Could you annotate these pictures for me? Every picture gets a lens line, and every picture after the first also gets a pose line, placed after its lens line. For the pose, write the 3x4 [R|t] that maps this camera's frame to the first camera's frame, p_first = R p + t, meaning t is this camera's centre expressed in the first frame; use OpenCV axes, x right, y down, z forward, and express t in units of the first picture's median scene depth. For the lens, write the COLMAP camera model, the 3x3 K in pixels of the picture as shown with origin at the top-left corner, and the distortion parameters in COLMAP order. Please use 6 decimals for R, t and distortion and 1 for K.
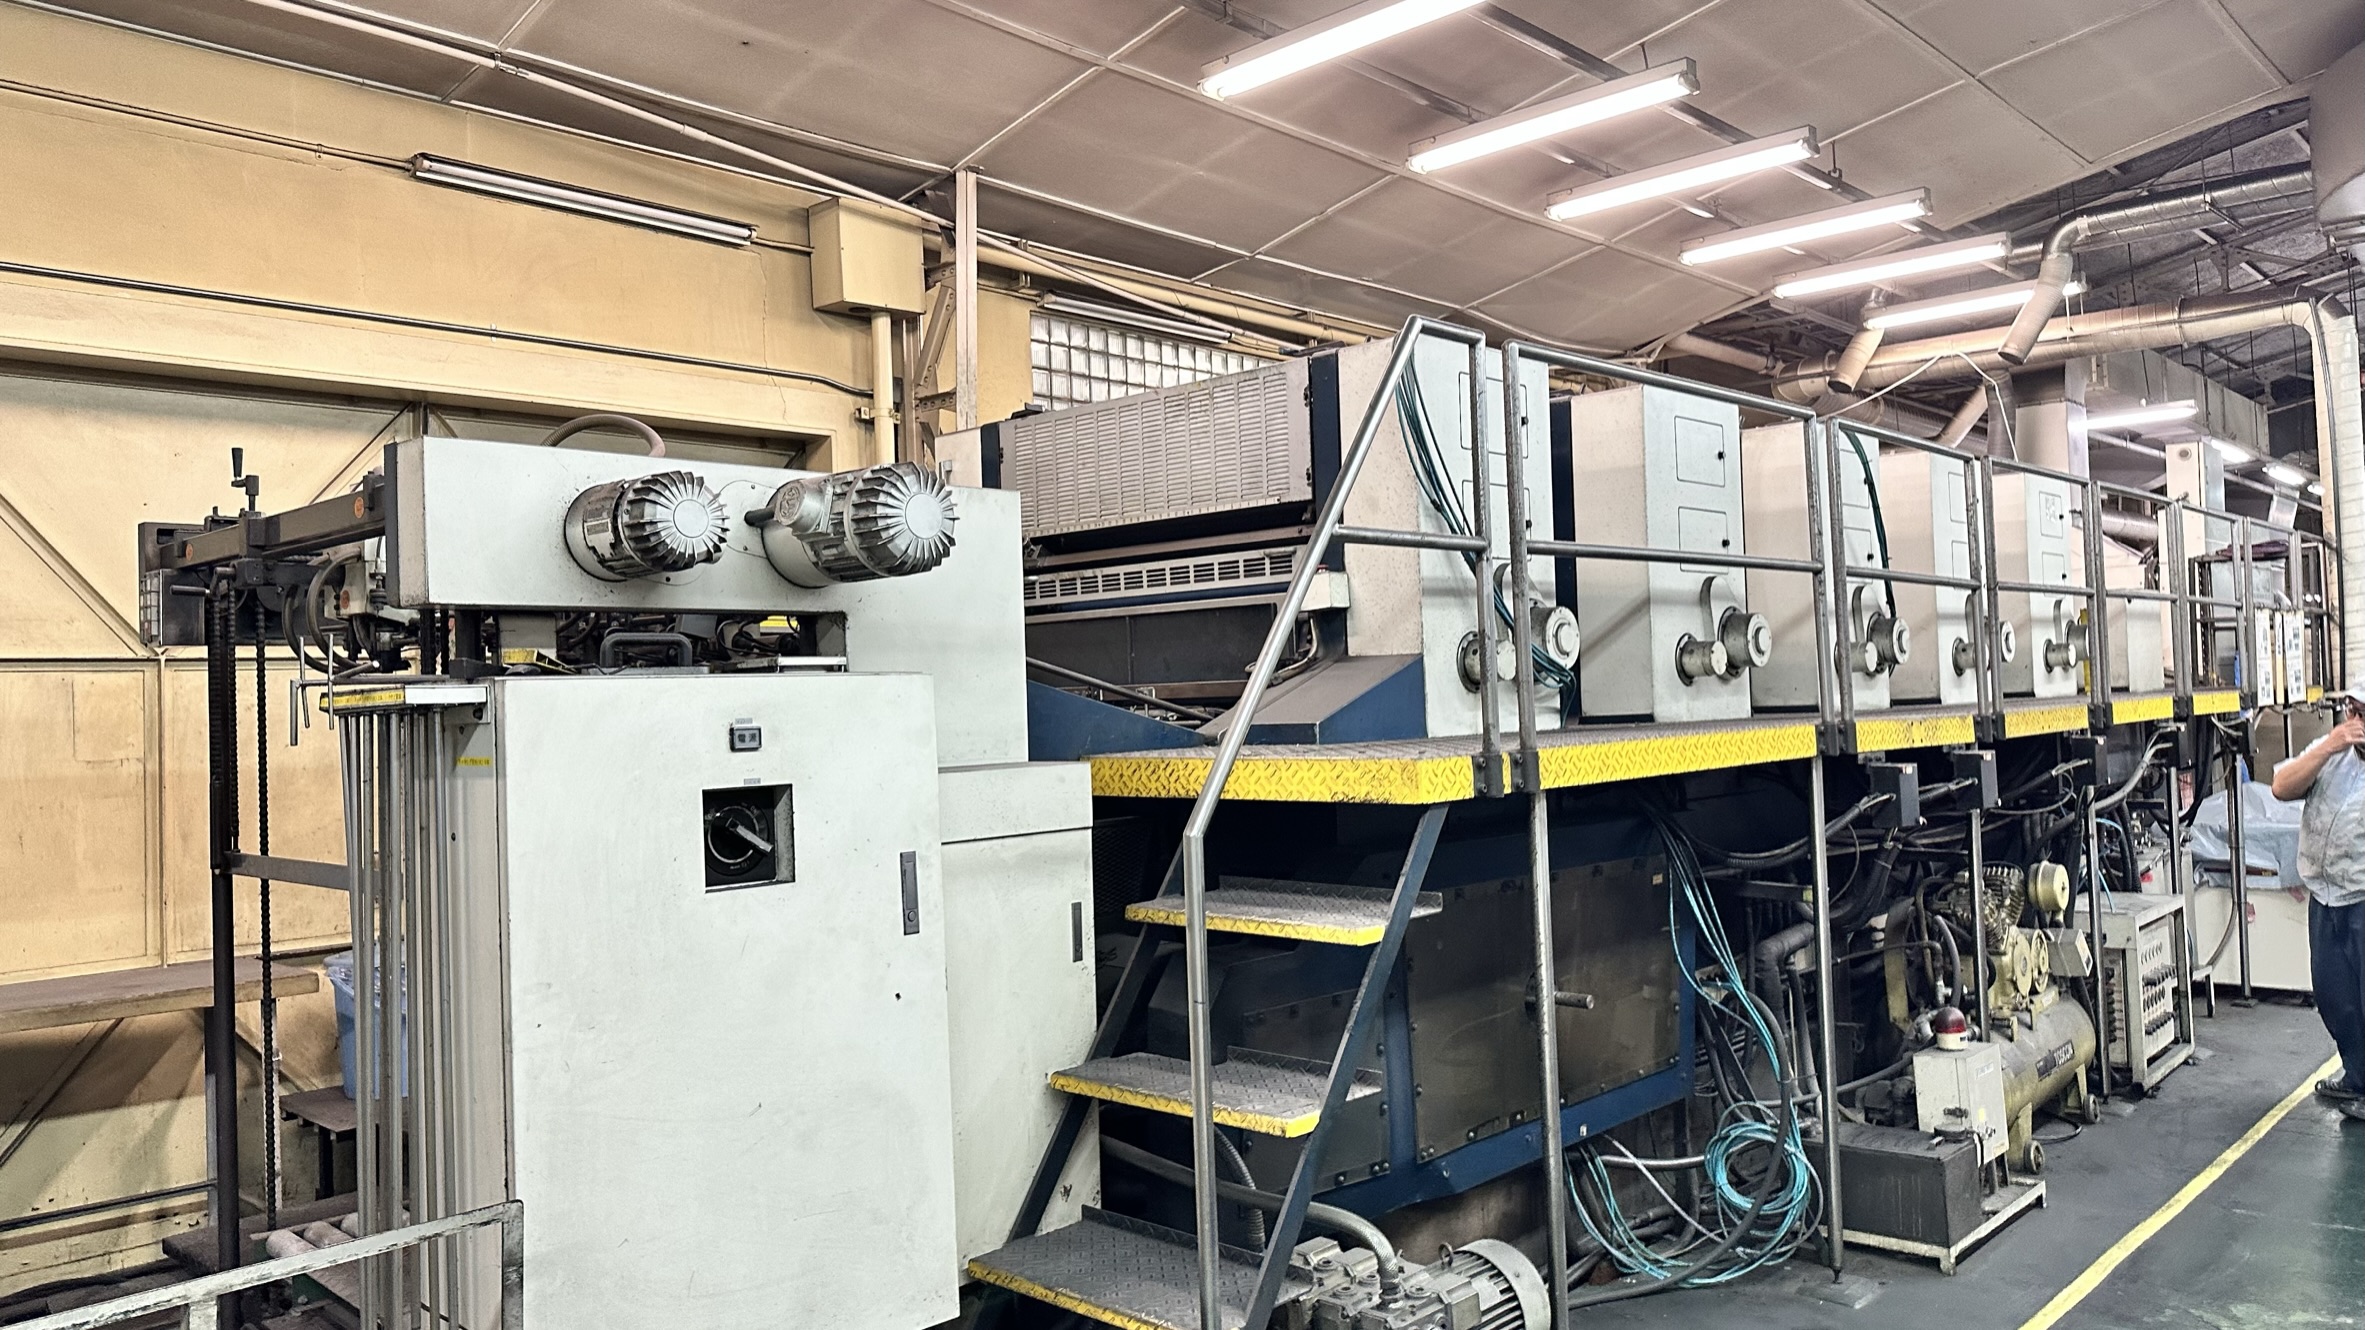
lens RADIAL K [[1645.7, 0, 1185.7], [0, 1645.7, 644.9], [0, 0, 1]] dist [0.124554, -0.183945]
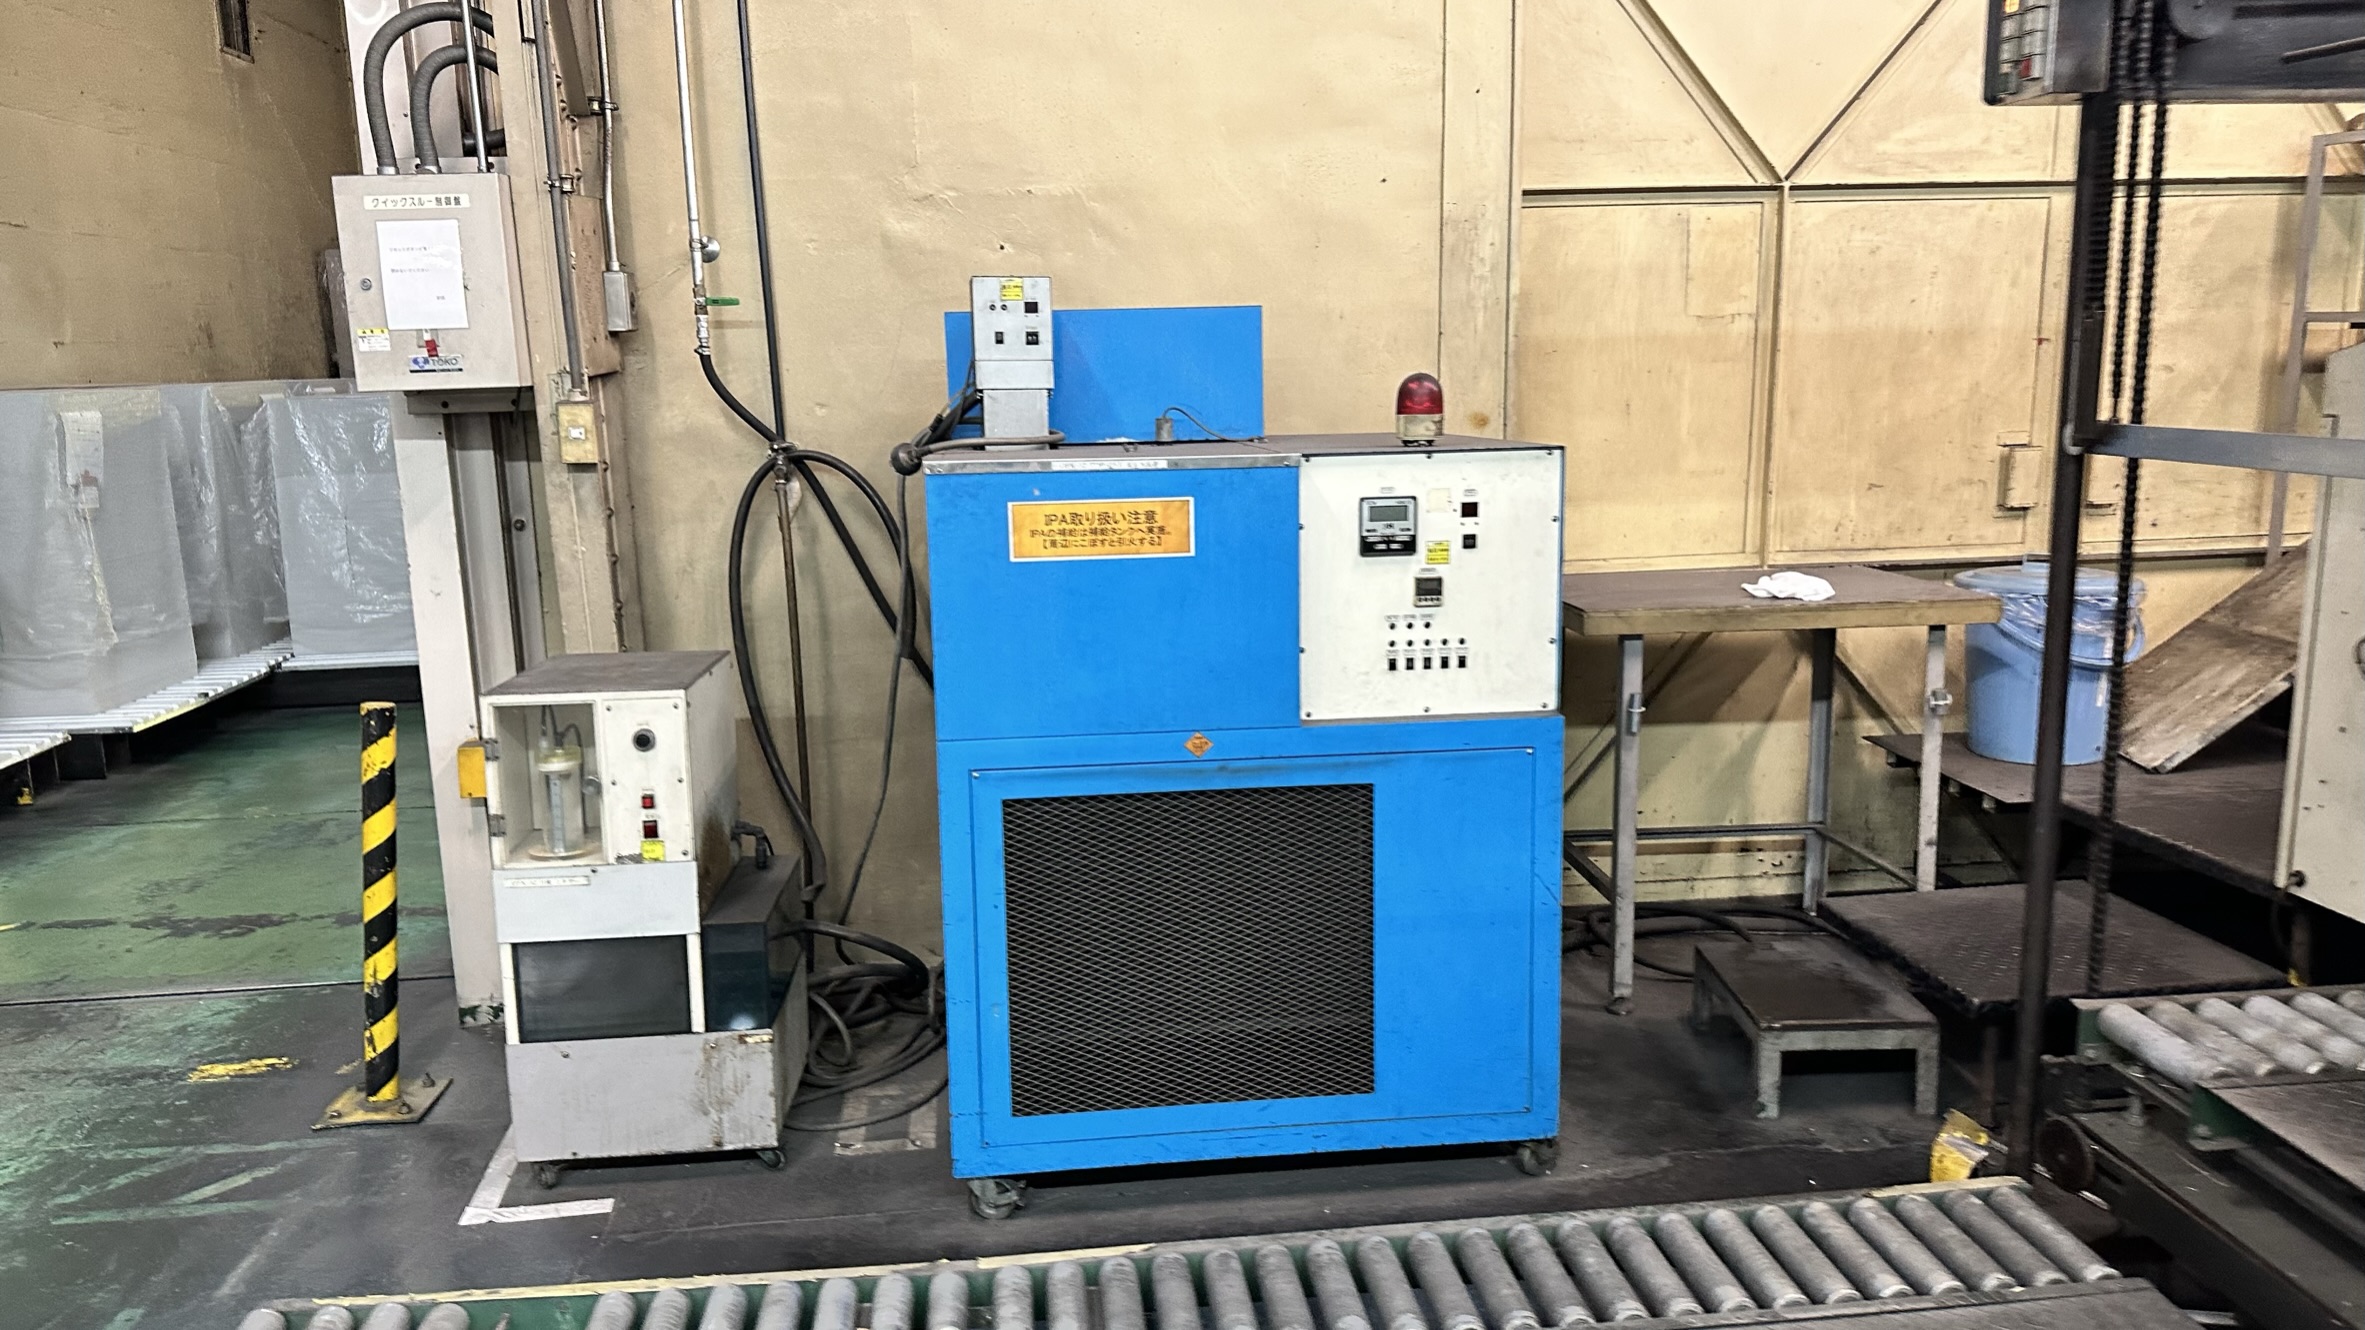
lens RADIAL K [[1655.5, 0, 1182.5], [0, 1655.5, 665.0], [0, 0, 1]] dist [0.133997, -0.207738]
pose [[0.759762, 0.134539, -0.636130, -0.334412], [0.020835, 0.972818, 0.230632, 0.045497], [0.649868, -0.188479, 0.736307, 0.208941]]
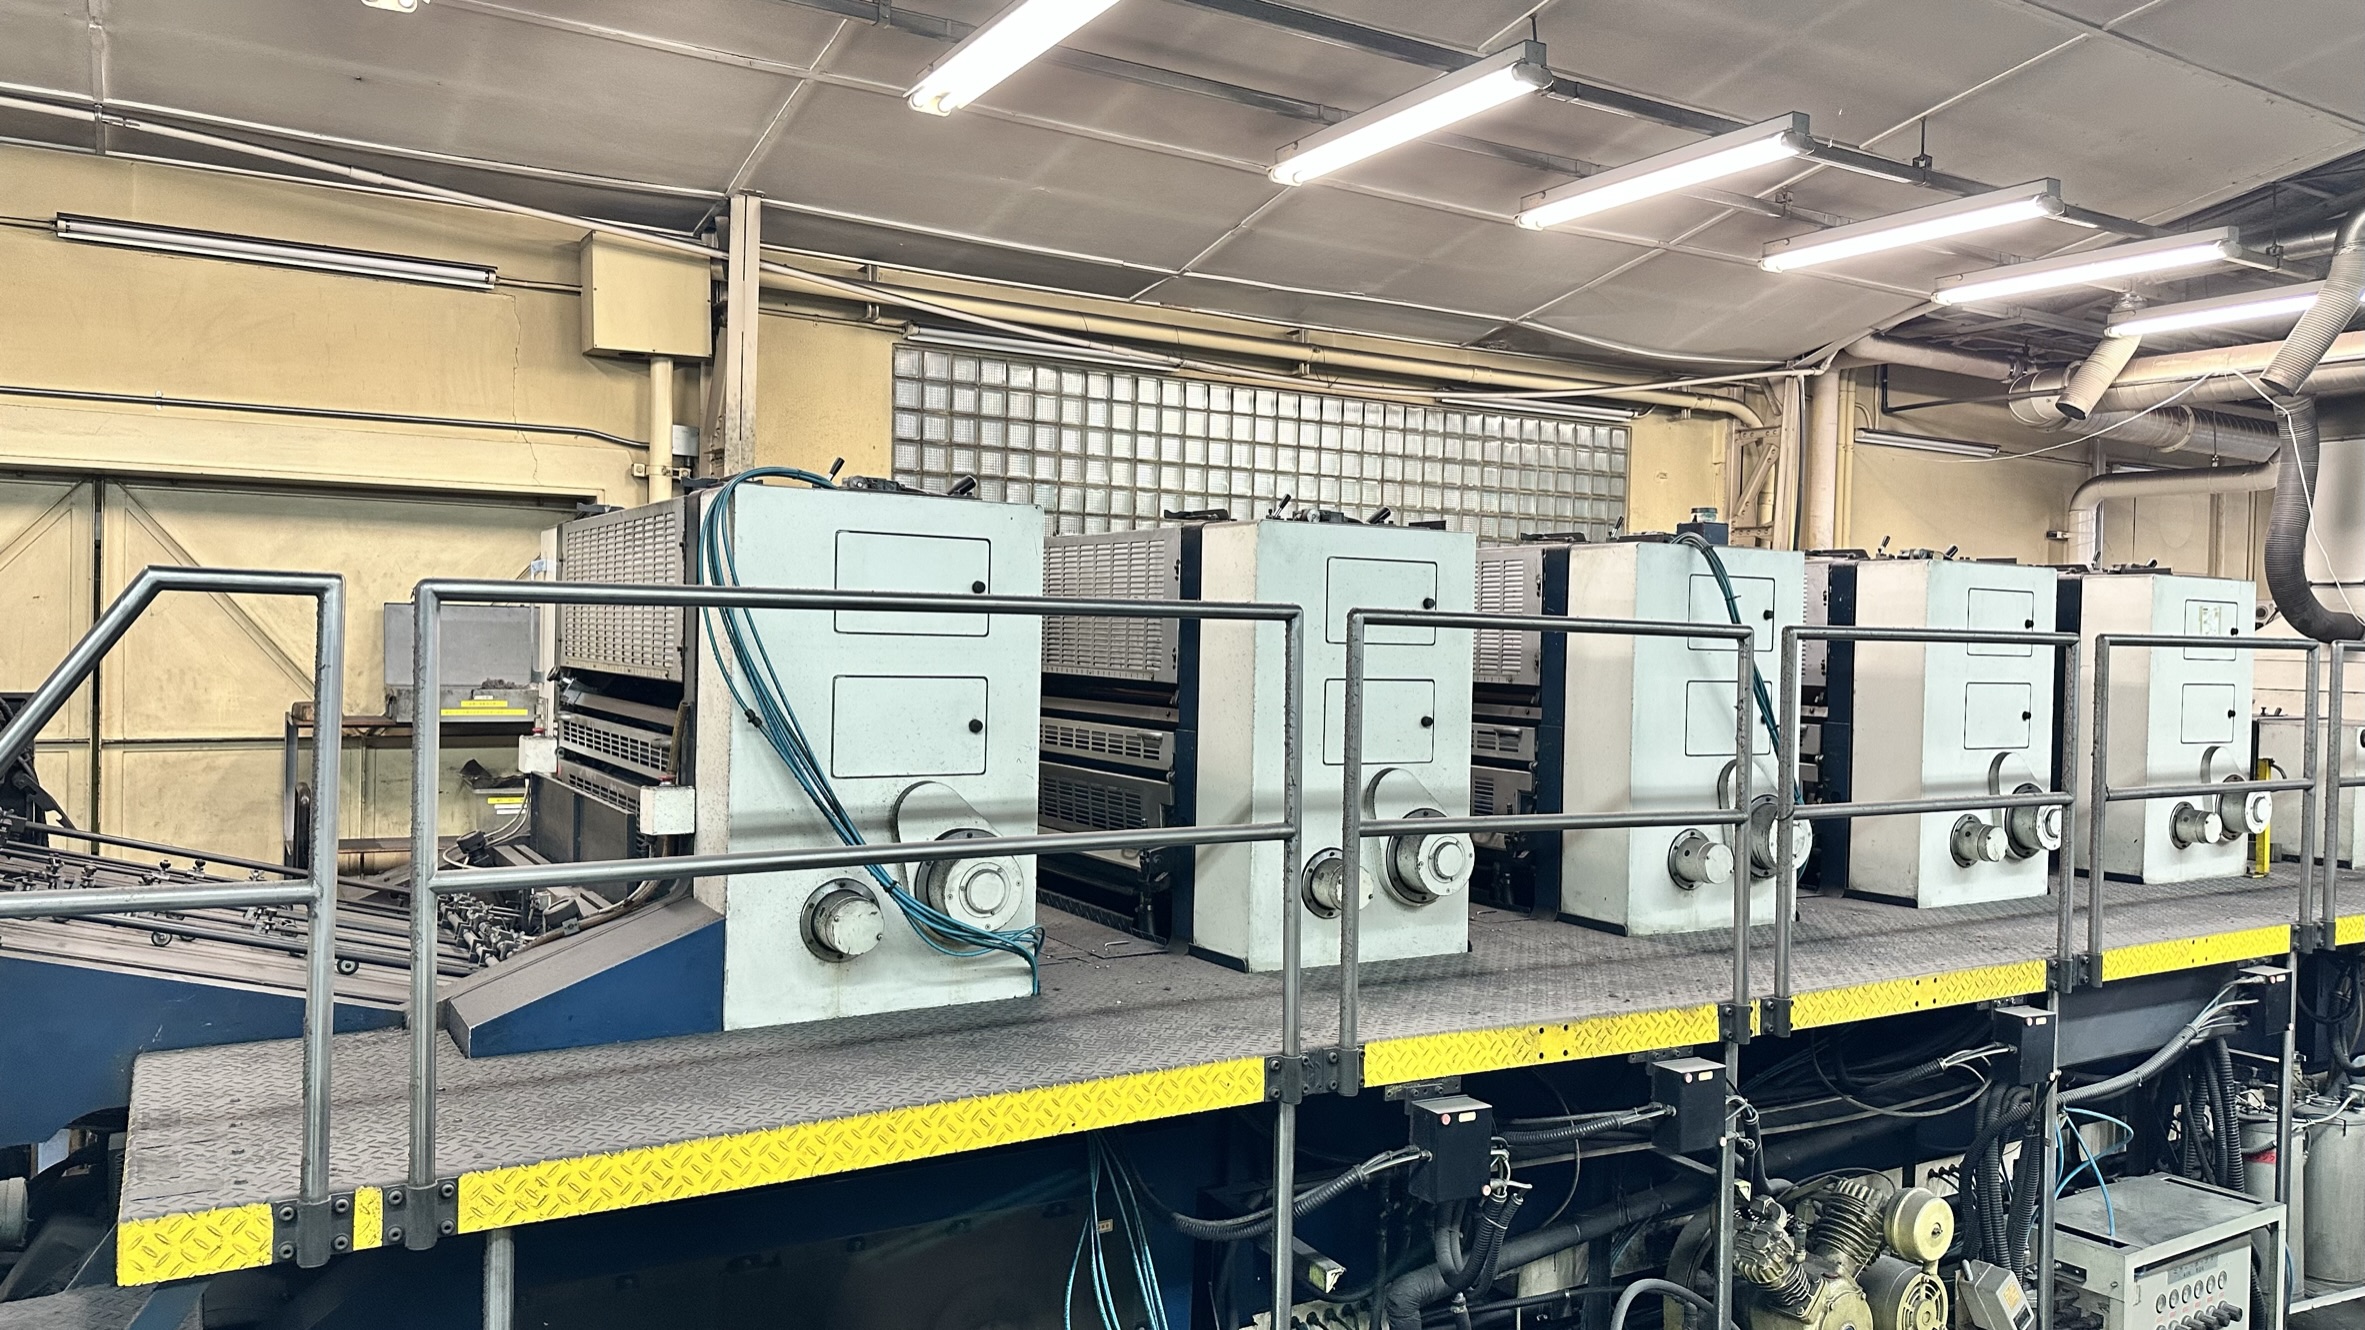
lens RADIAL K [[1658.7, 0, 1178.3], [0, 1658.7, 655.0], [0, 0, 1]] dist [0.070427, -0.084601]
pose [[0.962642, 0.054671, -0.265200, 0.474187], [-0.043527, 0.997912, 0.047723, -0.139244], [0.267255, -0.034397, 0.963012, 0.301200]]
